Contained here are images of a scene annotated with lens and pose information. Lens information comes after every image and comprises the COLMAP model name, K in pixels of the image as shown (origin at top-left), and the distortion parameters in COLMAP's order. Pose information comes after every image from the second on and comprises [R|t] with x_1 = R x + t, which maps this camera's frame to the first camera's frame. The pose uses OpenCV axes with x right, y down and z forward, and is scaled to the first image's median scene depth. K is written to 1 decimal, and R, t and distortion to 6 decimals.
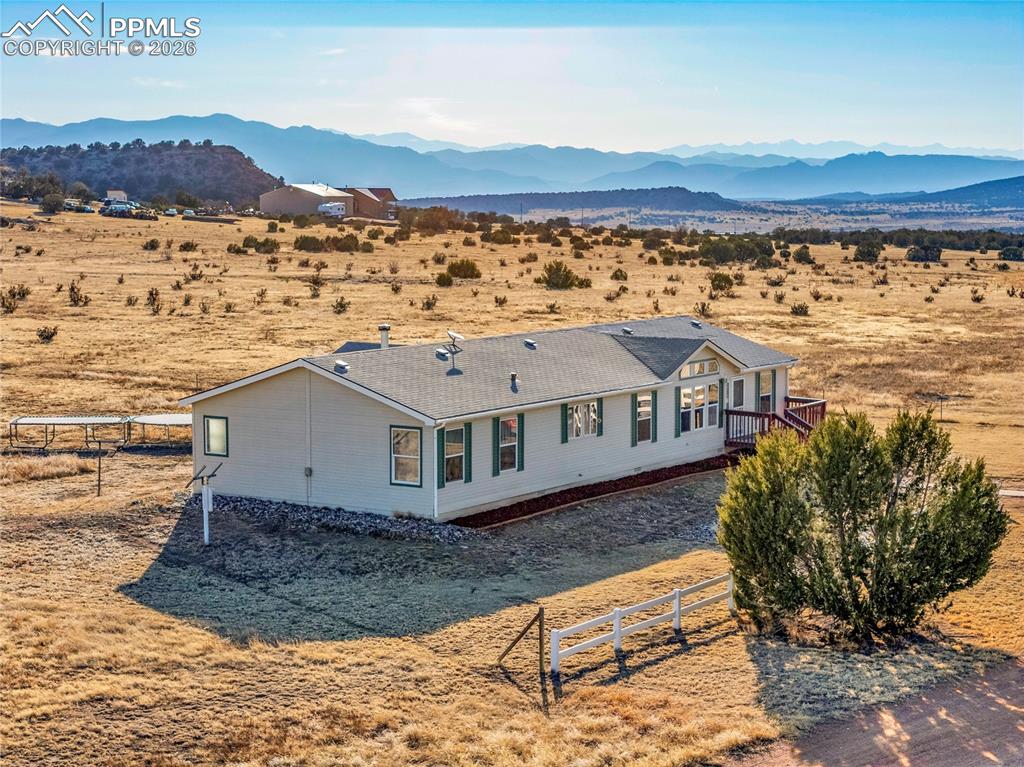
lens RADIAL K [[2052.1, 0, 512.0], [0, 2052.1, 383.5], [0, 0, 1]] dist [-0.027361, 0.476048]
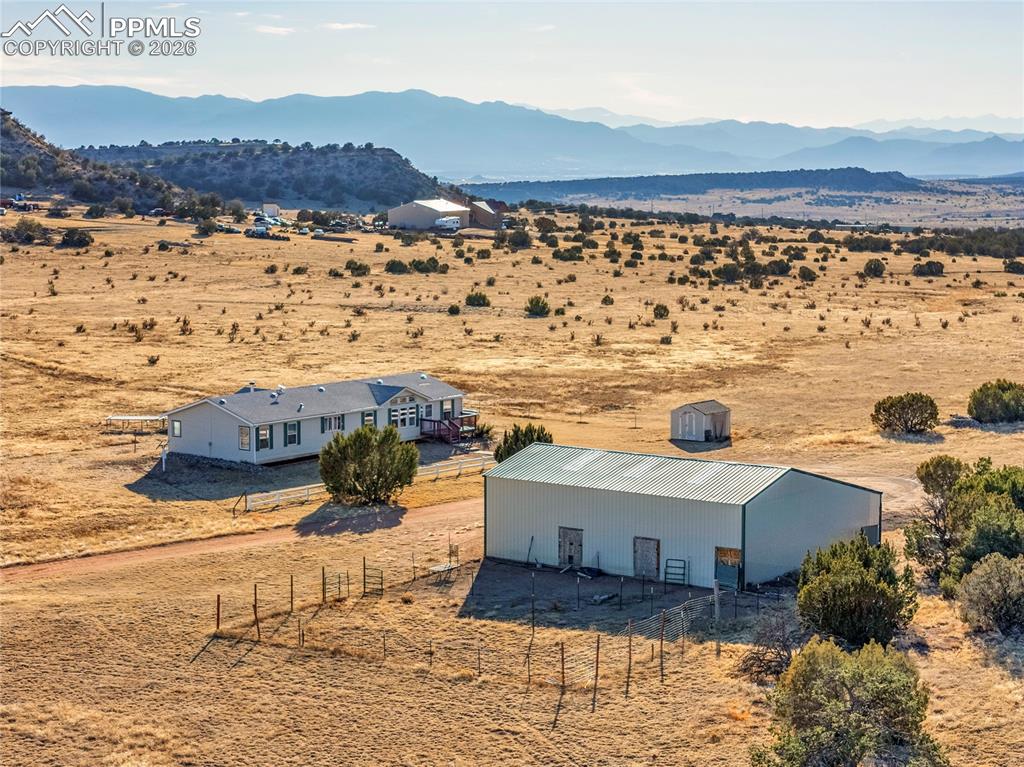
lens RADIAL K [[2052.1, 0, 512.0], [0, 2052.1, 383.5], [0, 0, 1]] dist [-0.027361, 0.476048]
pose [[0.995611, 0.011478, -0.092881, 0.207329], [-0.010325, 0.999864, 0.012881, -0.027531], [0.093016, -0.011865, 0.995594, -0.601610]]
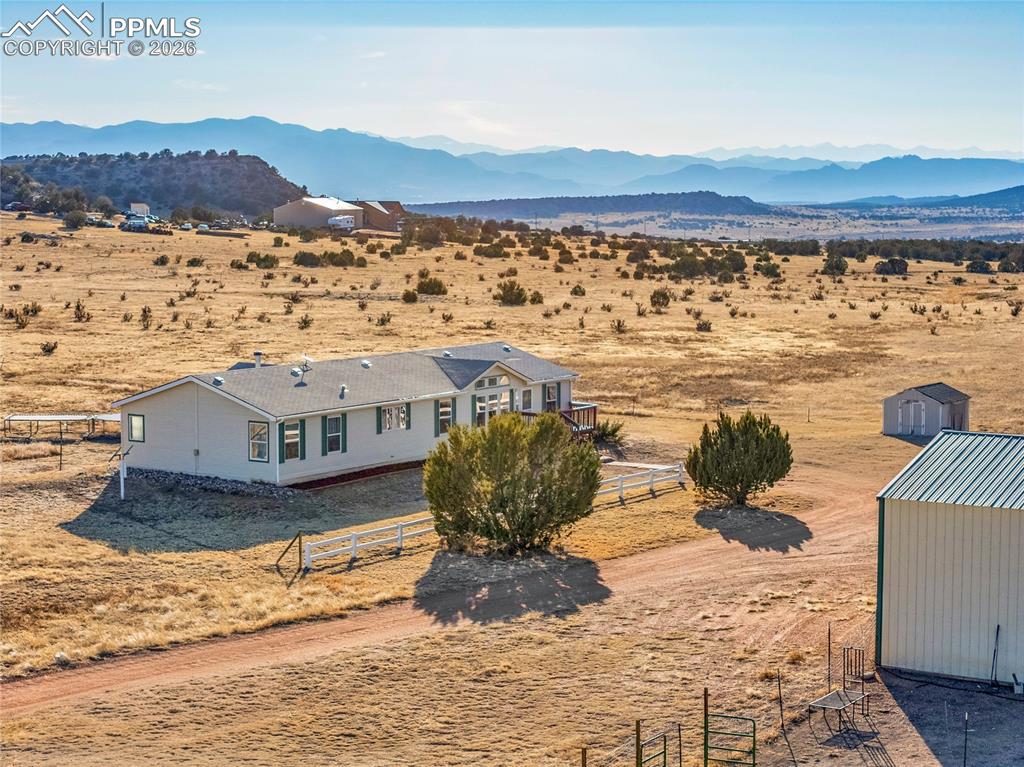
lens RADIAL K [[2052.1, 0, 512.0], [0, 2052.1, 383.5], [0, 0, 1]] dist [-0.027361, 0.476048]
pose [[0.999851, 0.003330, -0.016919, 0.063972], [-0.003351, 0.999994, -0.001207, -0.002236], [0.016915, 0.001263, 0.999856, -0.197042]]
